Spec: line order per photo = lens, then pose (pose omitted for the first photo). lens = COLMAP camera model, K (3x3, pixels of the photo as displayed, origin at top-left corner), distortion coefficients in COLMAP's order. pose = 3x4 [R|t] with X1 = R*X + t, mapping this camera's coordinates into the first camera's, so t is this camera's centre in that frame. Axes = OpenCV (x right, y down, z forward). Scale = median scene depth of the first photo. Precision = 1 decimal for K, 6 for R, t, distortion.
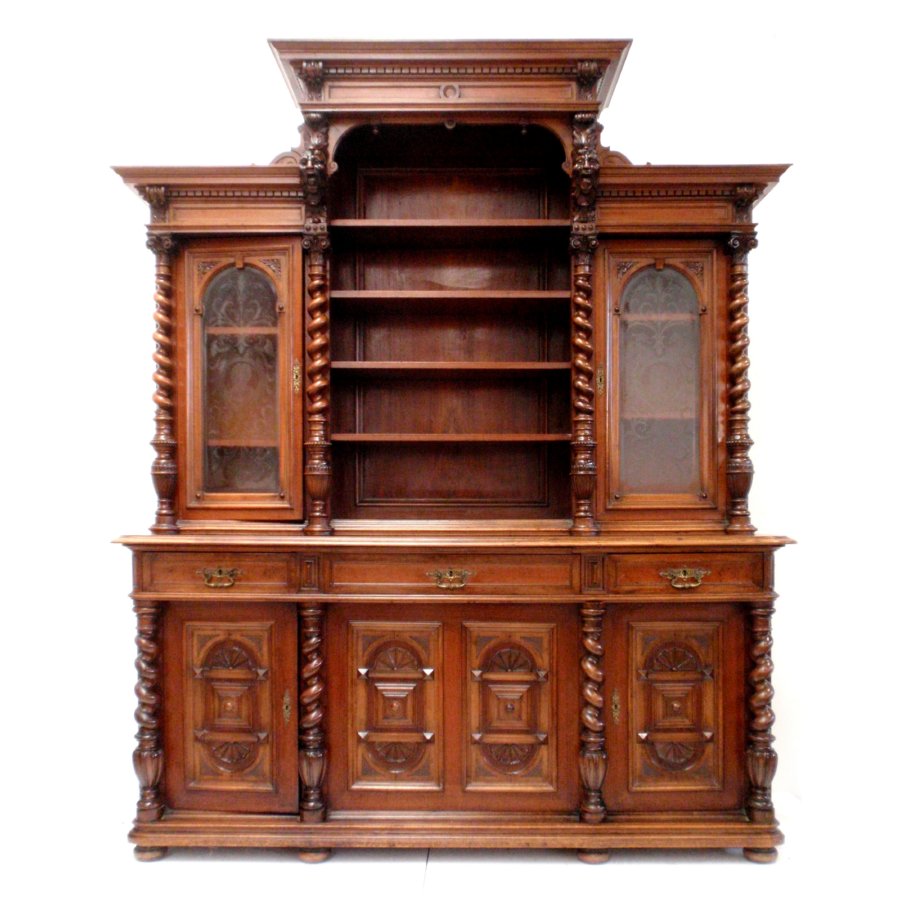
lens RADIAL K [[1107.2, 0, 450.0], [0, 1107.2, 450.0], [0, 0, 1]] dist [-0.009542, 0.014473]
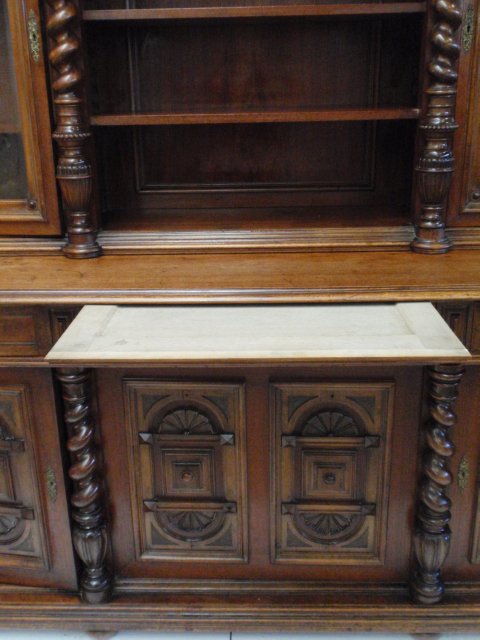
lens RADIAL K [[771.4, 0, 223.2], [0, 771.4, 320.0], [0, 0, 1]] dist [-0.003551, -0.071252]
pose [[0.999065, -0.009543, -0.042163, 0.001299], [0.024244, 0.931199, 0.363704, -0.079209], [0.035791, -0.364386, 0.930560, 0.516996]]
